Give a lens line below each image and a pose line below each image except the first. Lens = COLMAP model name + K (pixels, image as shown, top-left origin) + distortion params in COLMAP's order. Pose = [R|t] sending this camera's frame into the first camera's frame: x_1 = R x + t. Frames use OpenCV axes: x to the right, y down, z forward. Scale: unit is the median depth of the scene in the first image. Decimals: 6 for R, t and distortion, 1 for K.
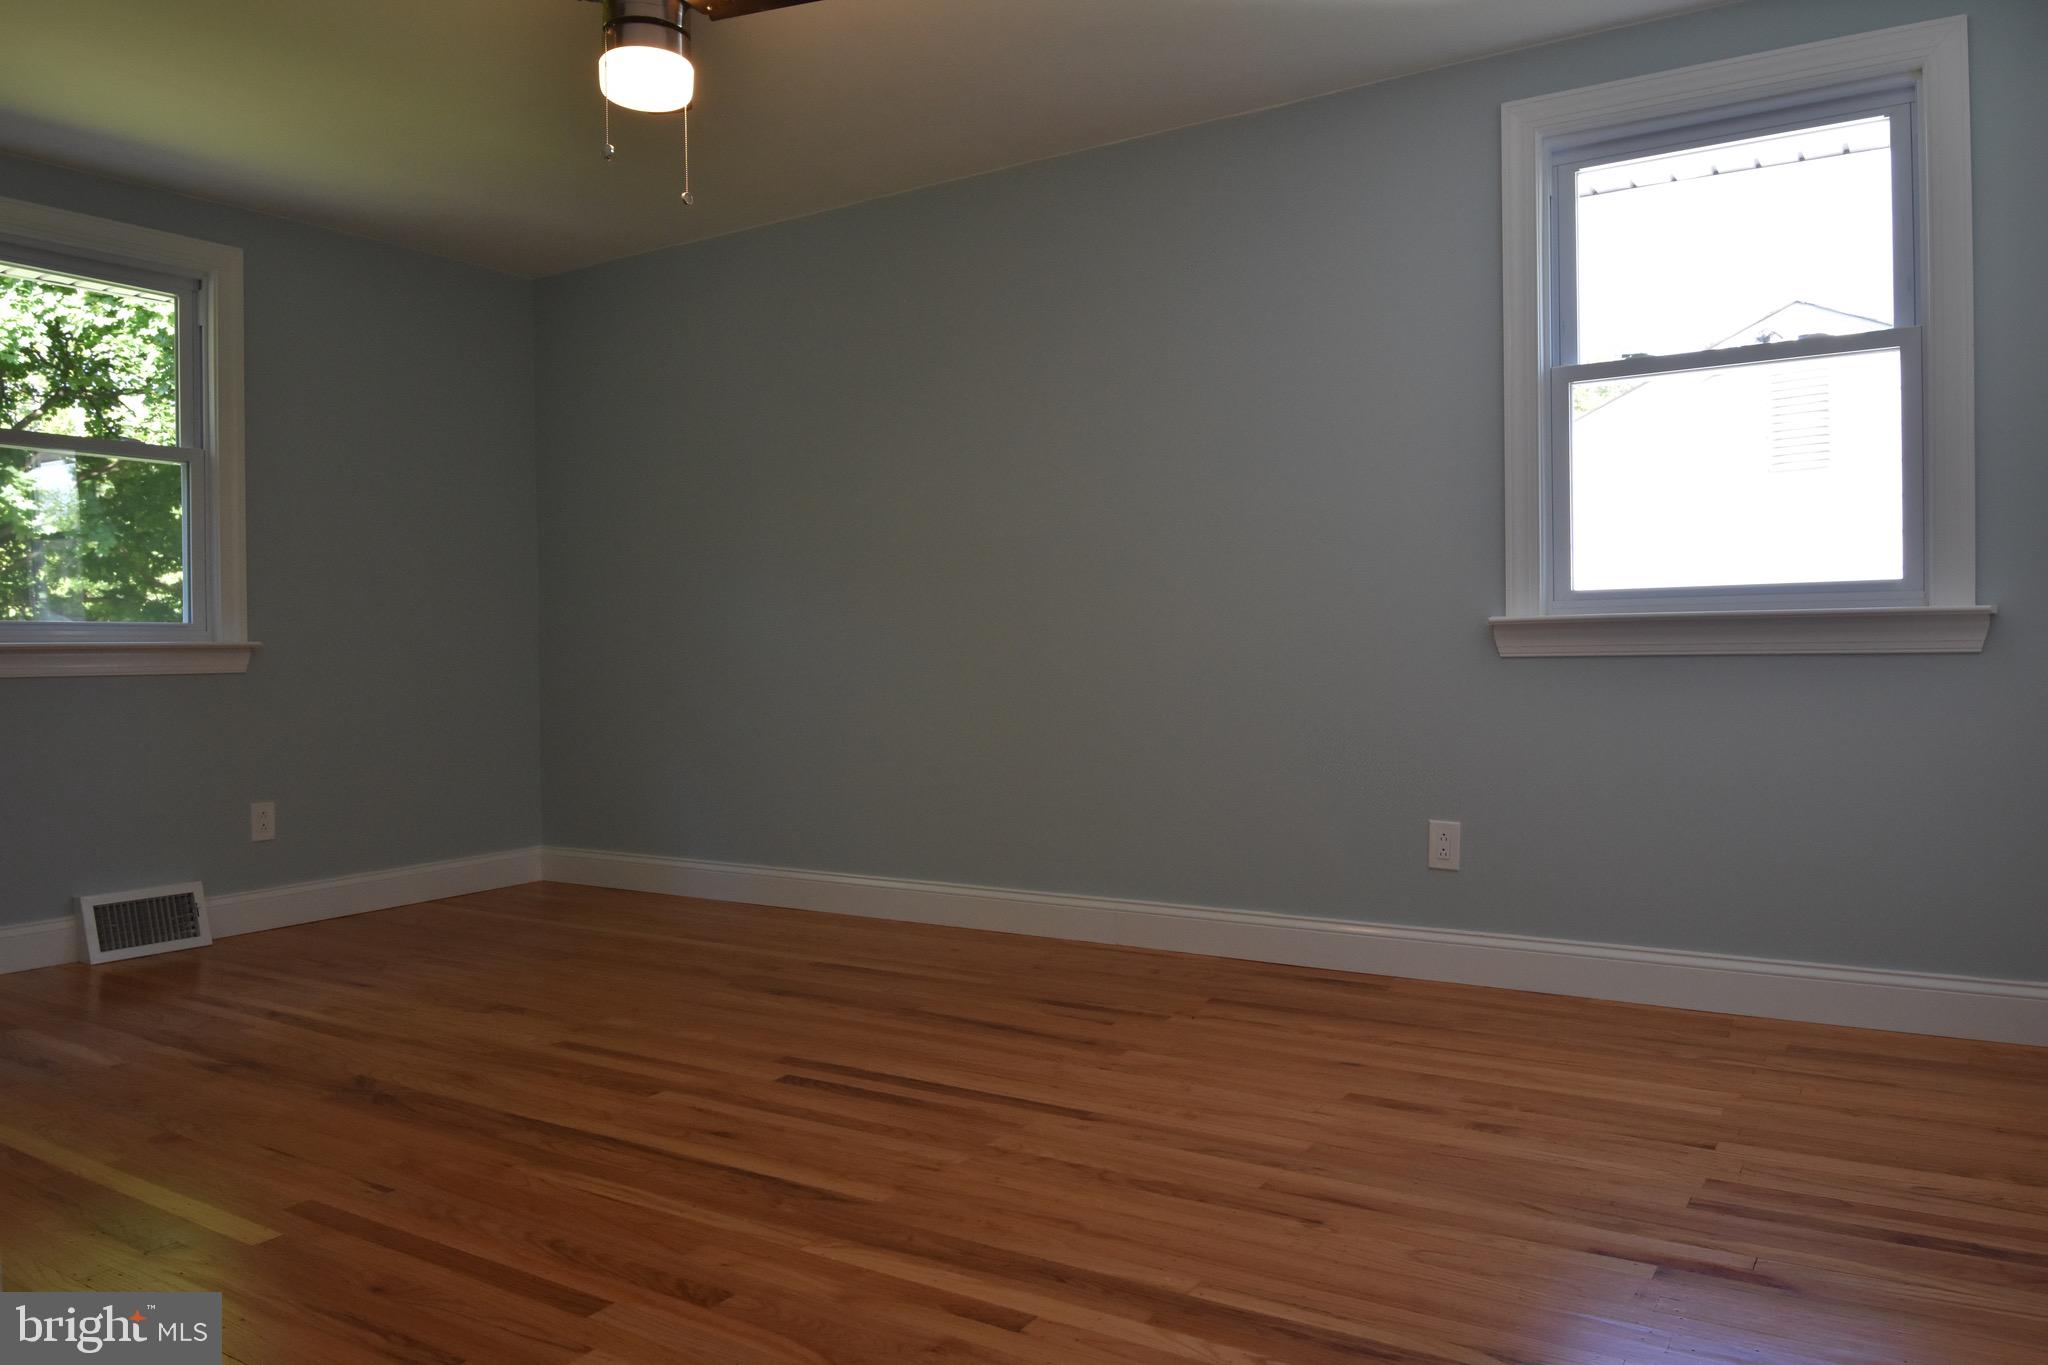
lens RADIAL K [[1438.2, 0, 1021.3], [0, 1438.2, 691.9], [0, 0, 1]] dist [0.006859, -0.044881]
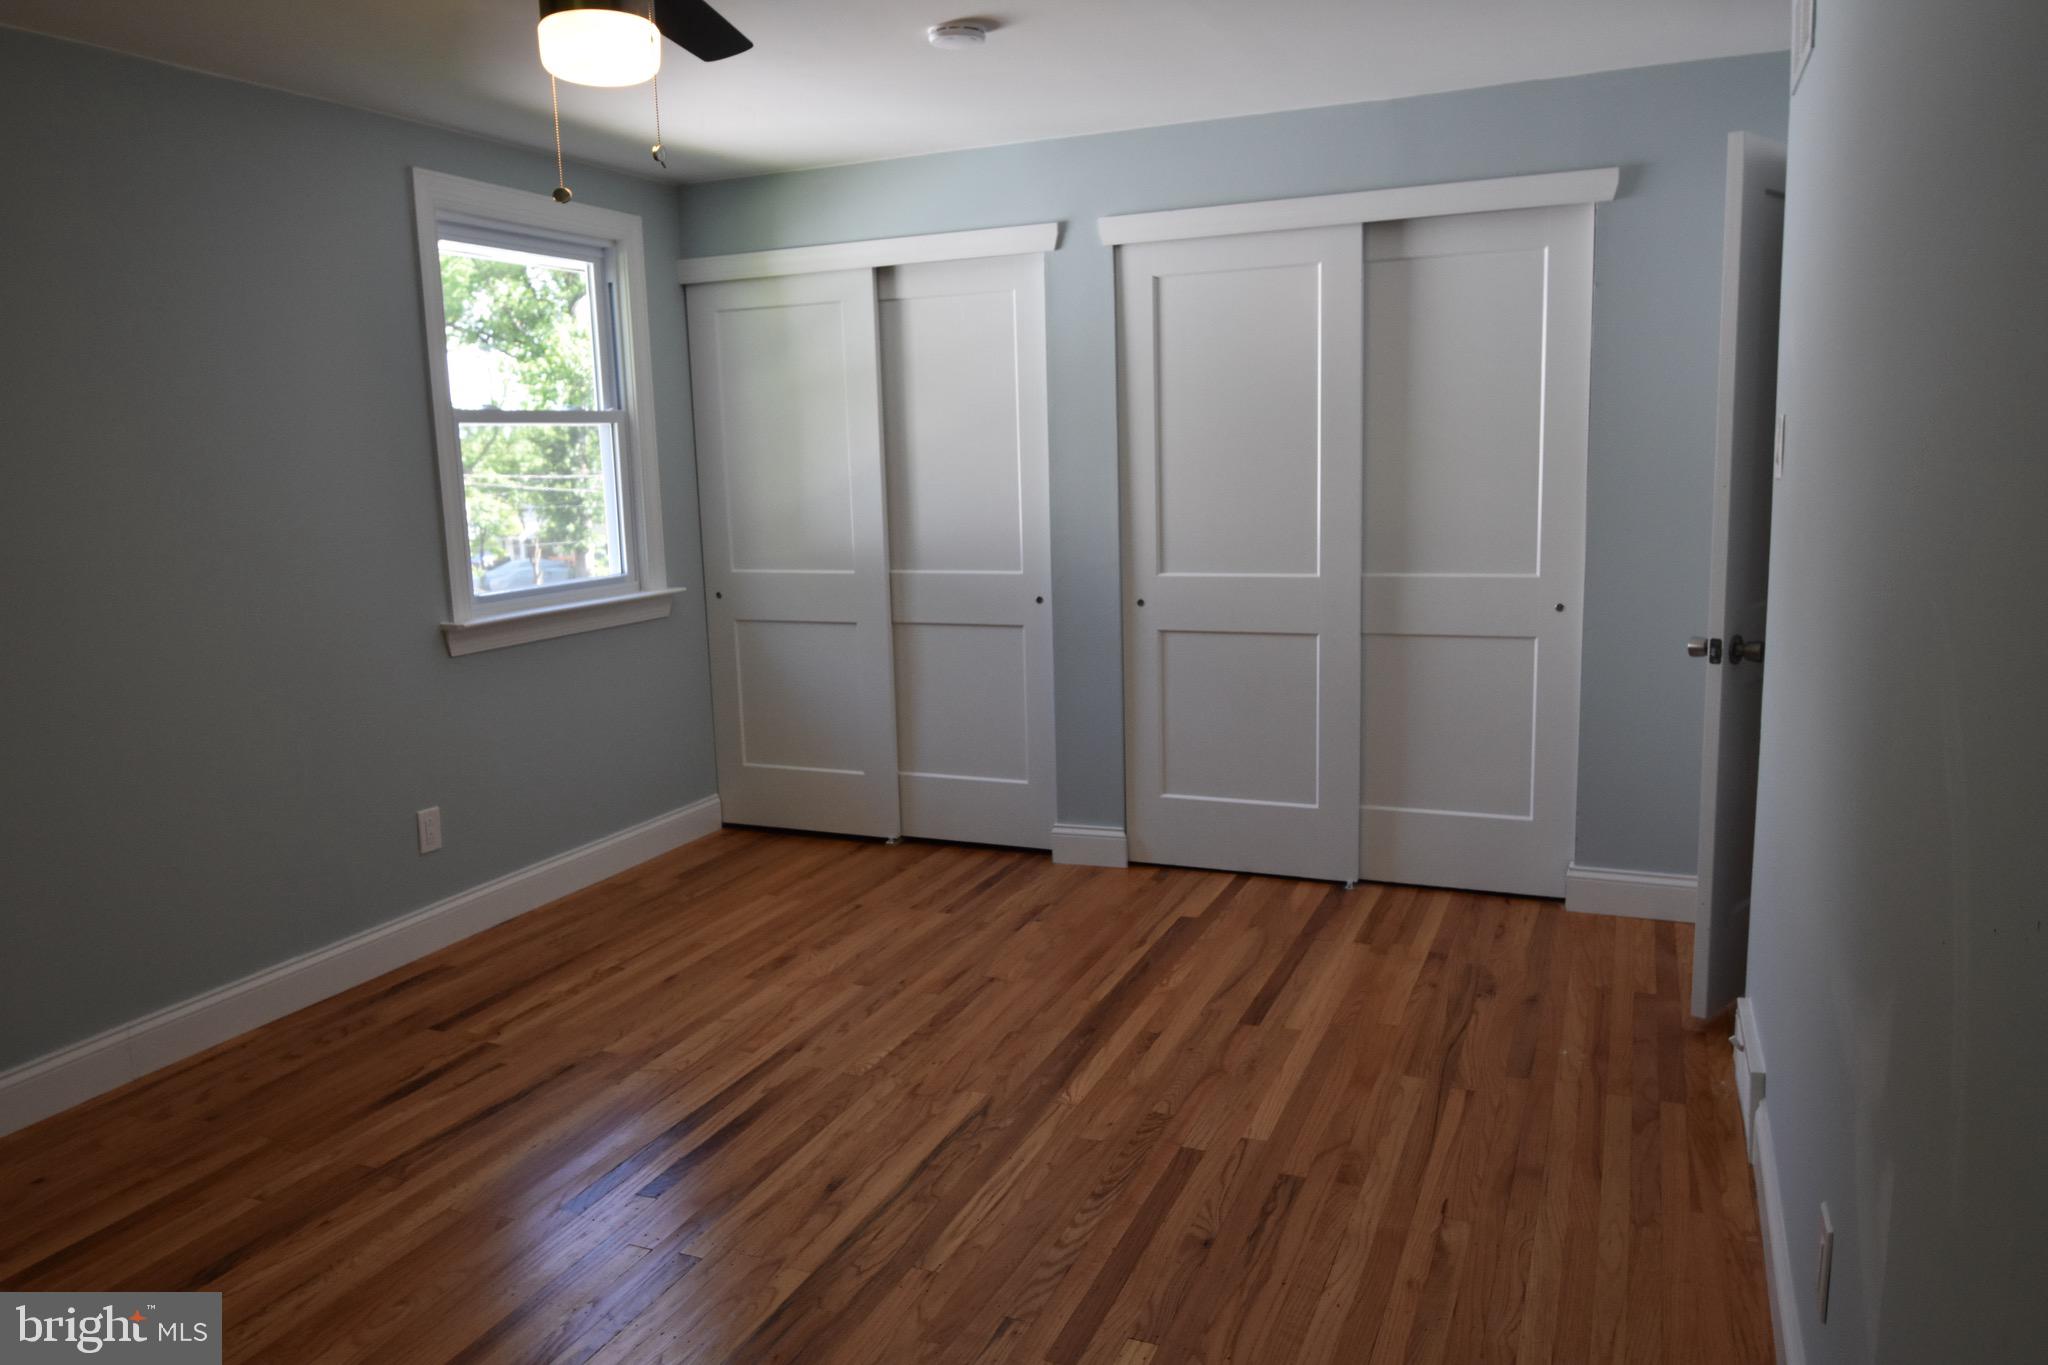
lens RADIAL K [[1438.2, 0, 1019.6], [0, 1438.2, 672.6], [0, 0, 1]] dist [0.006859, -0.044881]
pose [[-0.161285, -0.130948, 0.978182, -1.264373], [0.063787, 0.987703, 0.142740, -0.213640], [-0.984844, 0.085417, -0.150948, 1.038736]]
